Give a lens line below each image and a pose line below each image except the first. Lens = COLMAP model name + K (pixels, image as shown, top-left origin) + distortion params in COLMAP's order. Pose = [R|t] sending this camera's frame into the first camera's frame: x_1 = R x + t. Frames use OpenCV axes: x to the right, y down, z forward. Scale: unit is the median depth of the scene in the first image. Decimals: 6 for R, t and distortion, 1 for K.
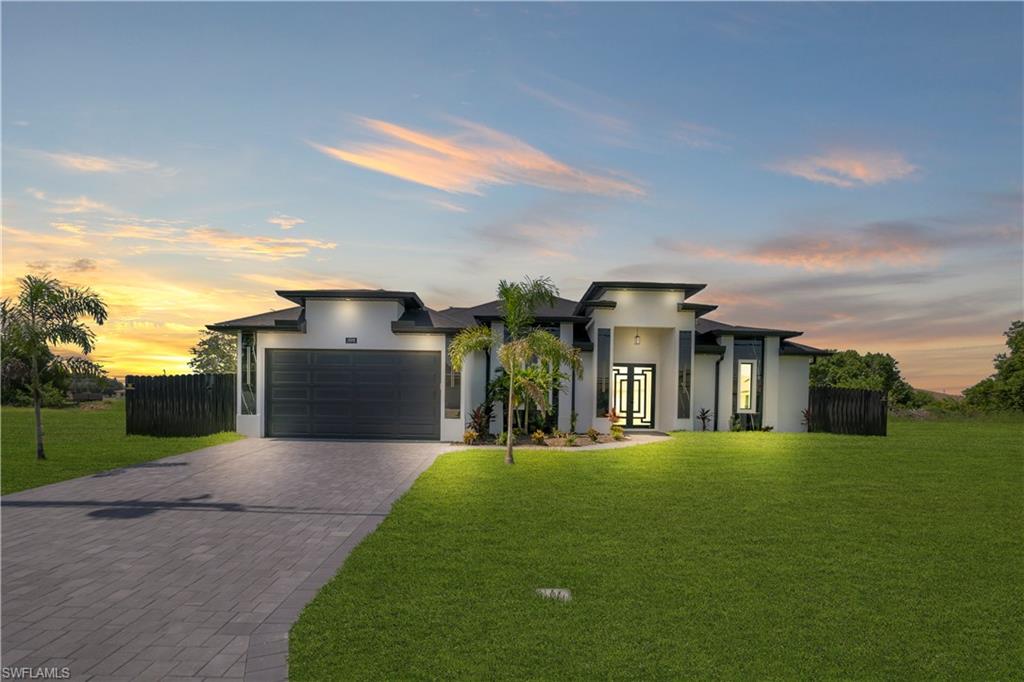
lens RADIAL K [[495.9, 0, 518.0], [0, 495.9, 417.3], [0, 0, 1]] dist [-0.029085, 0.000361]
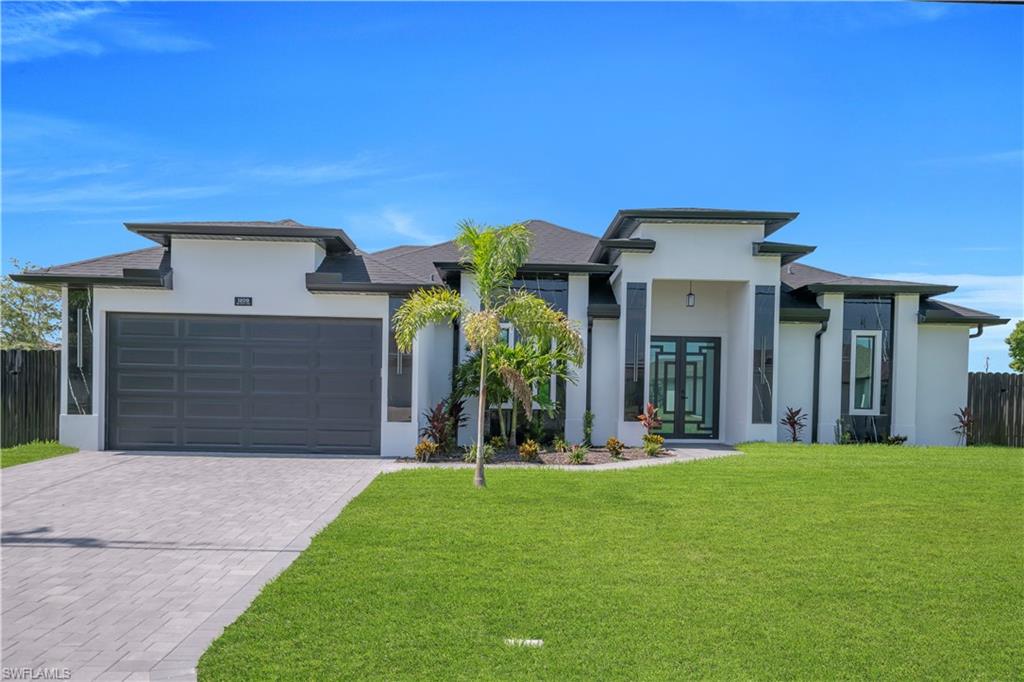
lens RADIAL K [[849.6, 0, 515.7], [0, 849.6, 411.2], [0, 0, 1]] dist [0.056270, 0.004224]
pose [[0.999993, 0.003689, 0.000042, 0.021505], [-0.003688, 0.999915, -0.012499, 0.002074], [-0.000089, 0.012499, 0.999922, -0.123453]]
